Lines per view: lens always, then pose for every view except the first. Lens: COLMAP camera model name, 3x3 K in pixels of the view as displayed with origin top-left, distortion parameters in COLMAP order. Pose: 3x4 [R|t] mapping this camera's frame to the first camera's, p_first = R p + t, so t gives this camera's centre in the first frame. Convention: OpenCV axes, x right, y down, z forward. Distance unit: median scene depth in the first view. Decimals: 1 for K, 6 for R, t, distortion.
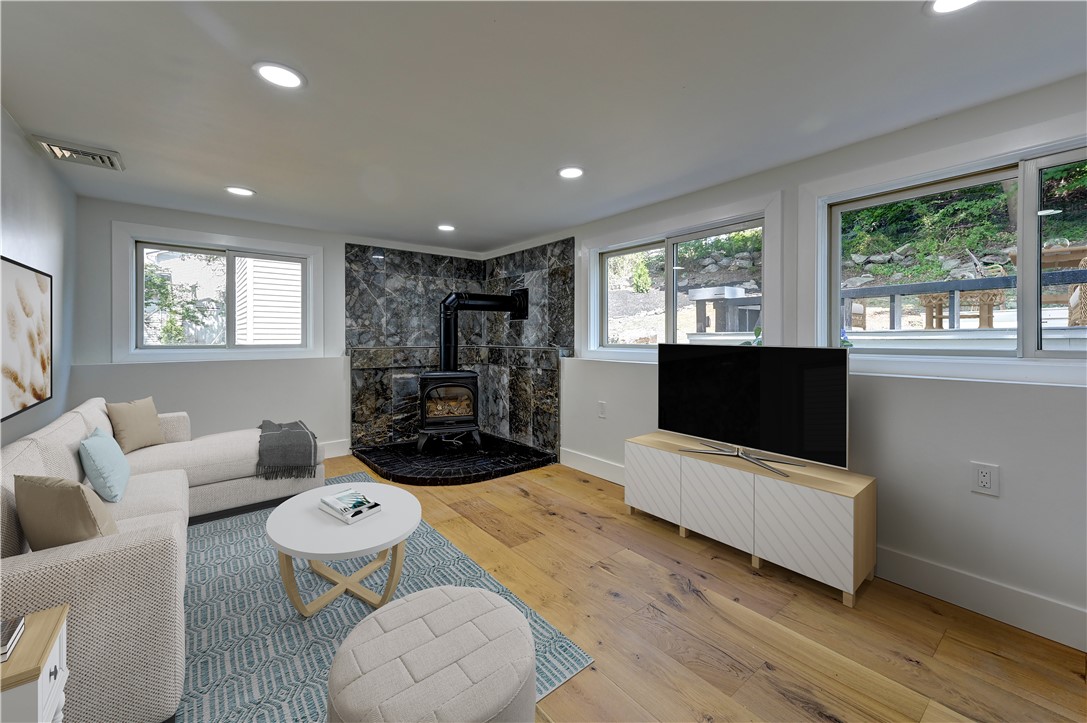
lens RADIAL K [[421.1, 0, 541.2], [0, 421.1, 339.5], [0, 0, 1]] dist [0.017157, 0.000095]
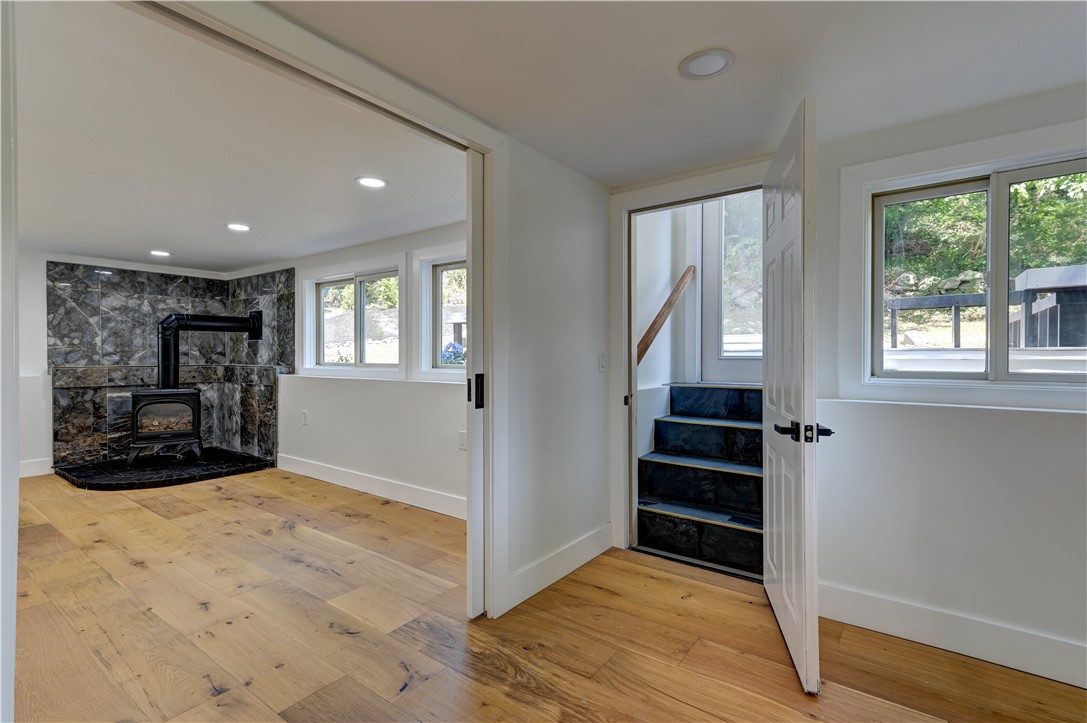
lens RADIAL K [[498.2, 0, 543.5], [0, 498.2, 361.5], [0, 0, 1]] dist [0.019546, -0.000233]
pose [[0.969732, -0.001427, 0.244166, 0.367182], [0.000039, 0.999984, 0.005689, 0.000232], [-0.244170, -0.005508, 0.969717, -0.428545]]
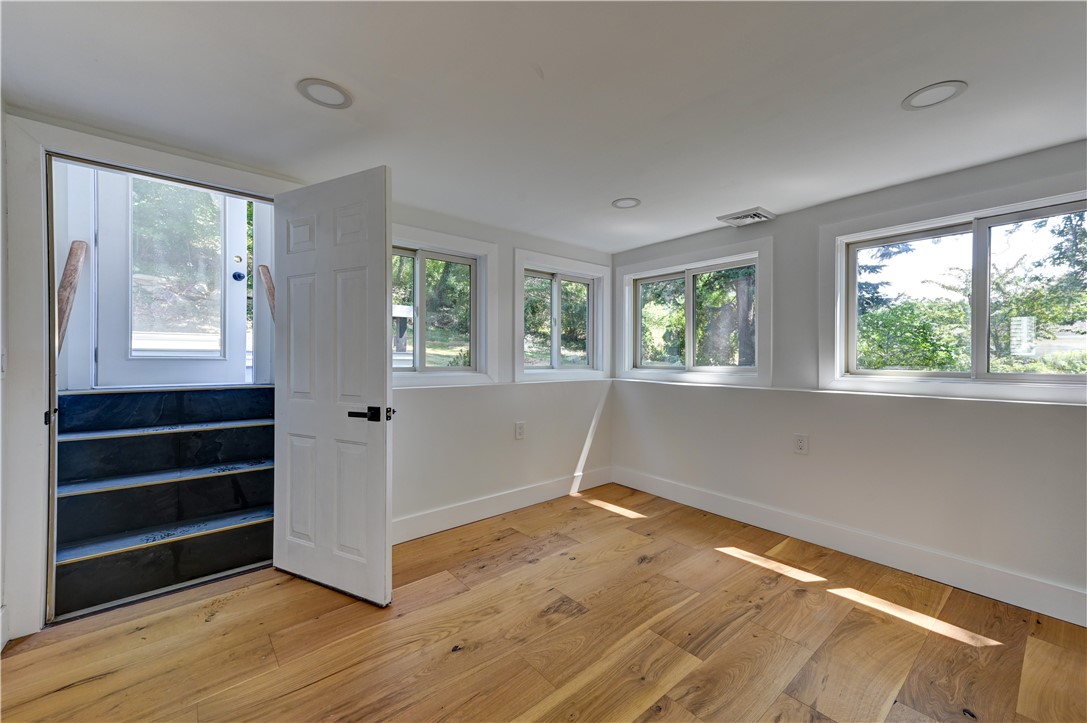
lens RADIAL K [[426.6, 0, 544.3], [0, 426.6, 356.5], [0, 0, 1]] dist [0.016960, 0.000243]
pose [[-0.004458, 0.002541, 0.999987, -1.202286], [-0.000725, 0.999997, -0.002544, -0.013877], [-0.999990, -0.000737, -0.004456, 1.194409]]
